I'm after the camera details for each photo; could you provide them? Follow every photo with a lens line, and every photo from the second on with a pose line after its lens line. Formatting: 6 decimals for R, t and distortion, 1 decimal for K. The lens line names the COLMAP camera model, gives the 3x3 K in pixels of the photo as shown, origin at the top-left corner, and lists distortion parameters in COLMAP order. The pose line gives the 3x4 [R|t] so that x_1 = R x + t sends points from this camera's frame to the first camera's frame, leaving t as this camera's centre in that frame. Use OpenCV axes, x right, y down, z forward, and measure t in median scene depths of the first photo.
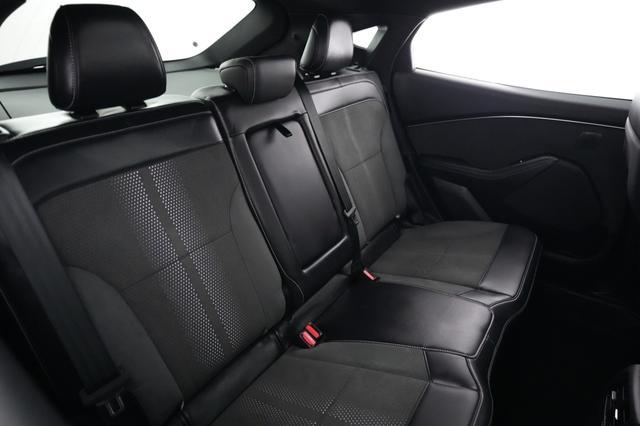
lens RADIAL K [[396.1, 0, 320.0], [0, 396.1, 213.0], [0, 0, 1]] dist [-0.000393, -0.000048]
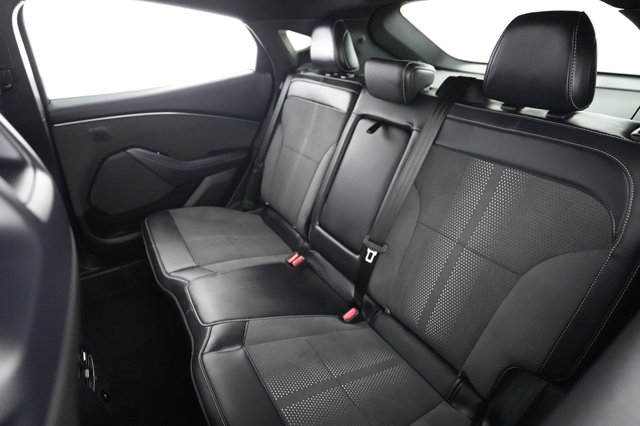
lens RADIAL K [[355.0, 0, 320.0], [0, 355.0, 213.0], [0, 0, 1]] dist [0.002116, 0.000492]
pose [[-0.422235, 0.405556, -0.810705, 0.862832], [-0.383217, 0.730631, 0.565087, -0.532146], [0.821500, 0.549275, -0.153082, 1.152509]]
